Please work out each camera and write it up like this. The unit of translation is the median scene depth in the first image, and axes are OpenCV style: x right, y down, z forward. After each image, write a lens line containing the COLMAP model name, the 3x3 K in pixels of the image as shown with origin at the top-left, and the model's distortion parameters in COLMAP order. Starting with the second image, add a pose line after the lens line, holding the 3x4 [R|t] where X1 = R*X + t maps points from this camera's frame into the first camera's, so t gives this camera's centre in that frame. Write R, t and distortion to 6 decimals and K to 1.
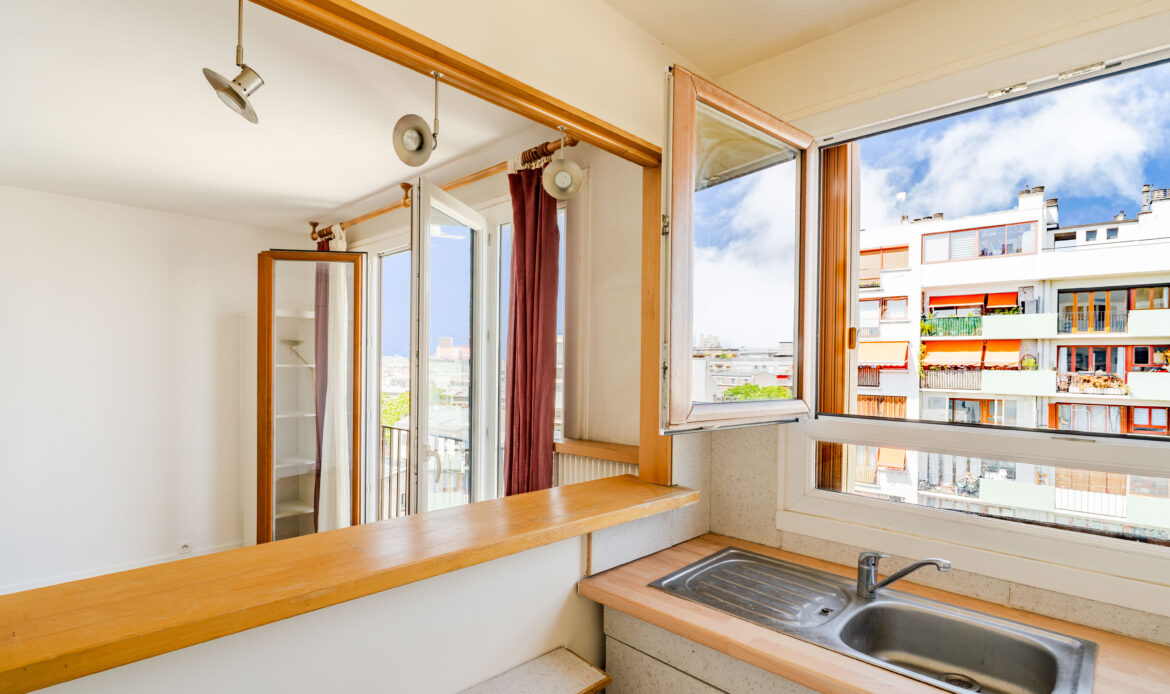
lens RADIAL K [[567.8, 0, 577.6], [0, 567.8, 369.4], [0, 0, 1]] dist [0.001029, 0.000052]
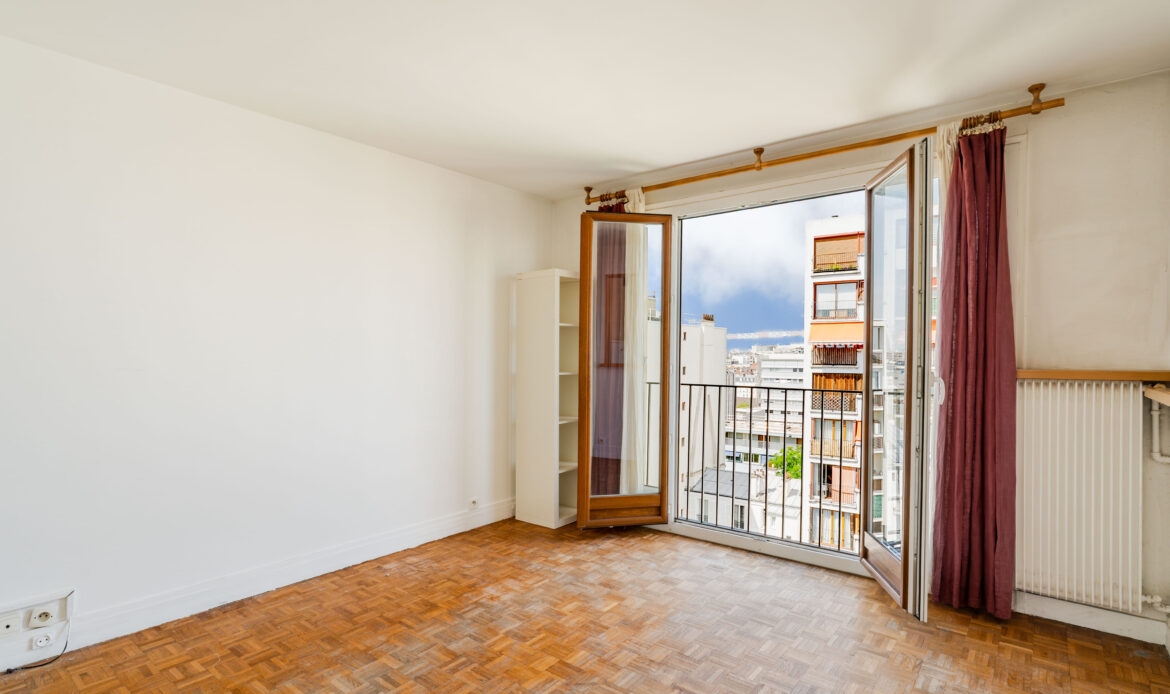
lens RADIAL K [[572.8, 0, 581.5], [0, 572.8, 360.2], [0, 0, 1]] dist [0.001083, -0.001222]
pose [[0.995366, -0.014249, 0.095099, -0.092252], [0.013590, 0.999879, 0.007578, 0.007694], [-0.095195, -0.006251, 0.995439, -0.006684]]
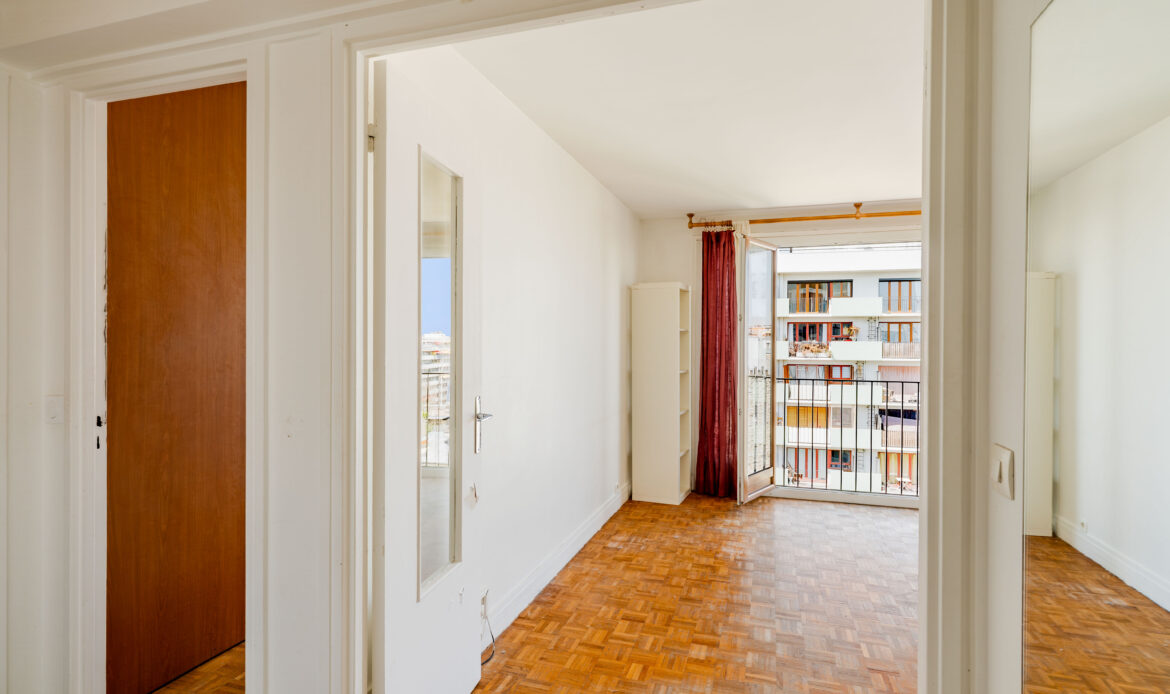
lens RADIAL K [[564.5, 0, 582.7], [0, 564.5, 349.7], [0, 0, 1]] dist [0.003420, -0.001052]
pose [[0.899564, -0.015934, 0.436498, -0.193235], [0.012567, 0.999865, 0.010600, 0.003156], [-0.436608, -0.004049, 0.899643, 0.000138]]
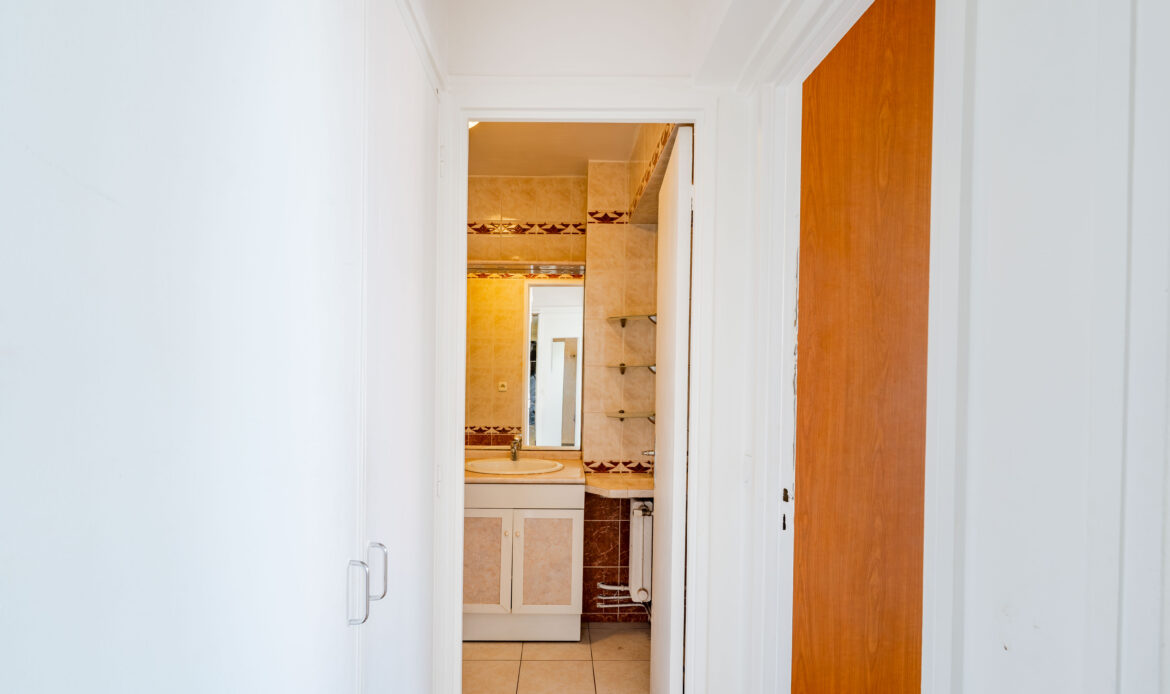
lens RADIAL K [[580.7, 0, 561.3], [0, 580.7, 371.8], [0, 0, 1]] dist [-0.001859, -0.000130]
pose [[0.700937, -0.001104, -0.713223, -0.191659], [-0.002733, 0.999987, -0.004234, -0.000023], [0.713218, 0.004917, 0.700925, 0.038950]]
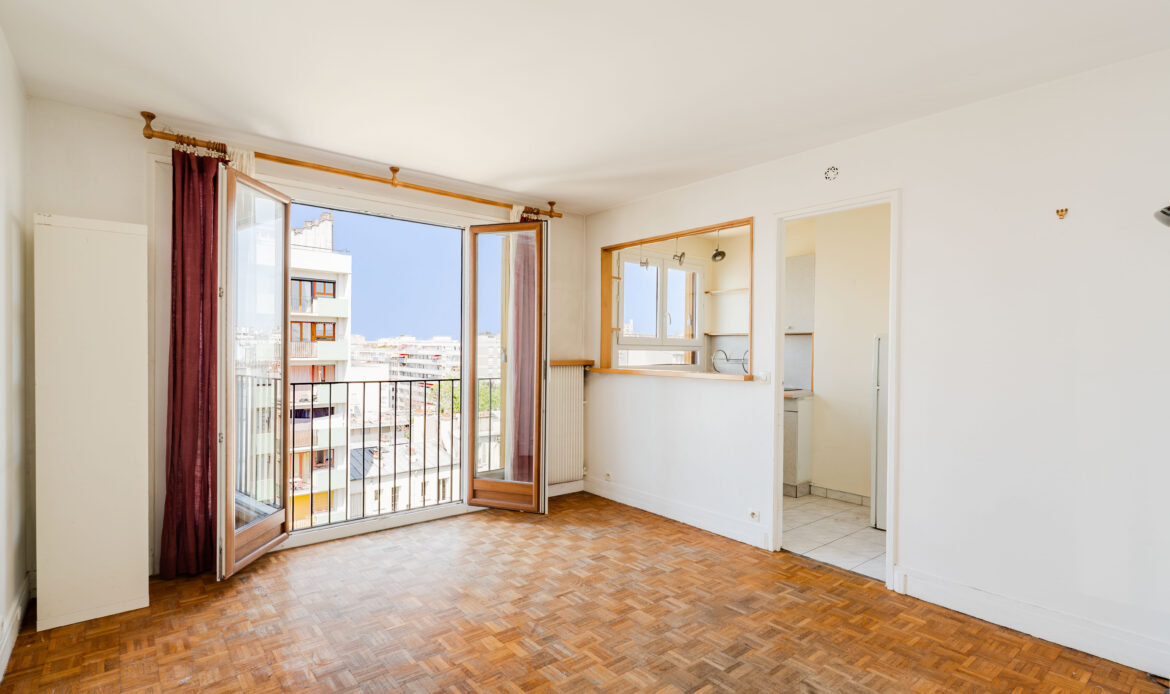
lens RADIAL K [[564.2, 0, 586.0], [0, 564.2, 360.2], [0, 0, 1]] dist [0.001506, -0.000214]
pose [[0.100945, -0.034242, 0.994303, -0.180943], [-0.002315, 0.999397, 0.034653, 0.005026], [-0.994889, -0.005800, 0.100805, 0.057820]]
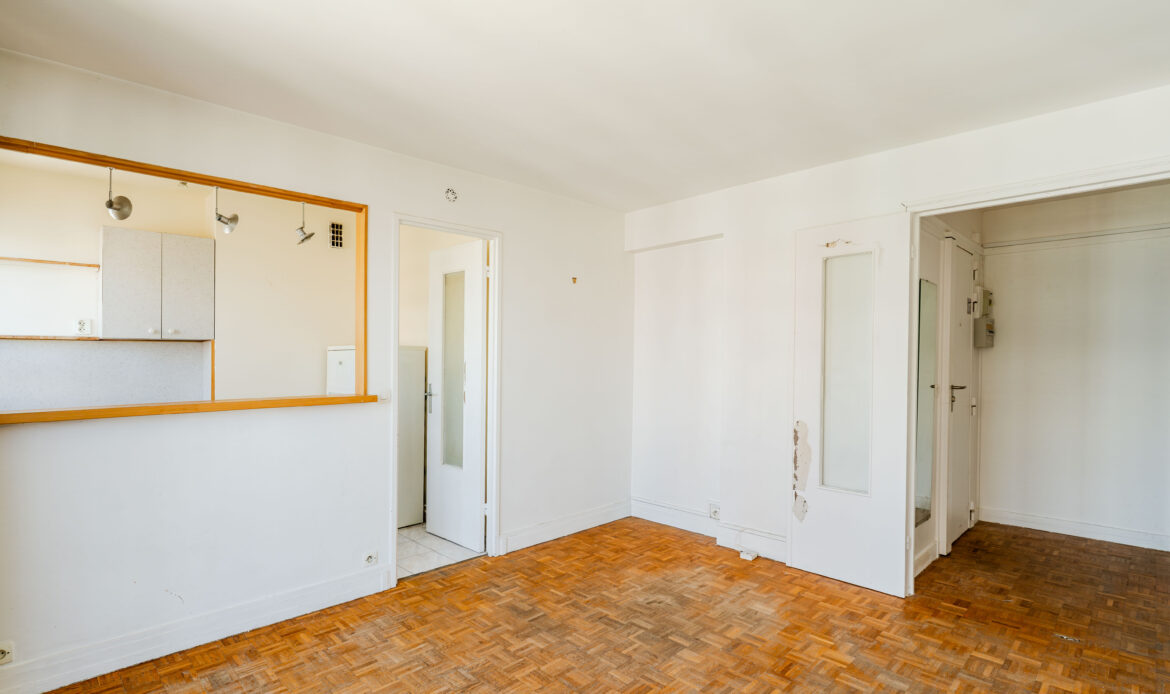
lens RADIAL K [[561.4, 0, 586.4], [0, 561.4, 375.5], [0, 0, 1]] dist [0.002270, 0.000476]
pose [[-0.999805, -0.014800, 0.013097, -0.083007], [-0.014239, 0.999017, 0.041968, 0.003883], [-0.013705, 0.041773, -0.999033, 0.148836]]
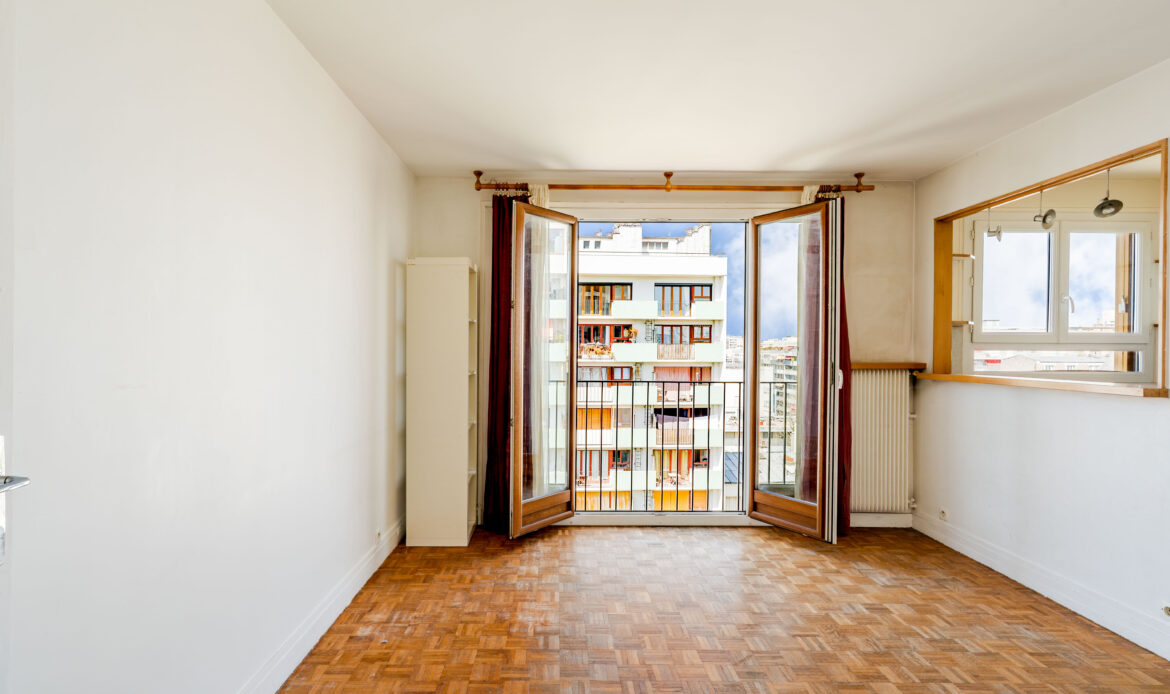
lens RADIAL K [[589.6, 0, 553.6], [0, 589.6, 356.3], [0, 0, 1]] dist [0.000277, 0.000296]
pose [[0.716813, -0.022920, 0.696889, -0.170514], [0.012027, 0.999717, 0.020509, 0.005400], [-0.697162, -0.006320, 0.716886, 0.030914]]
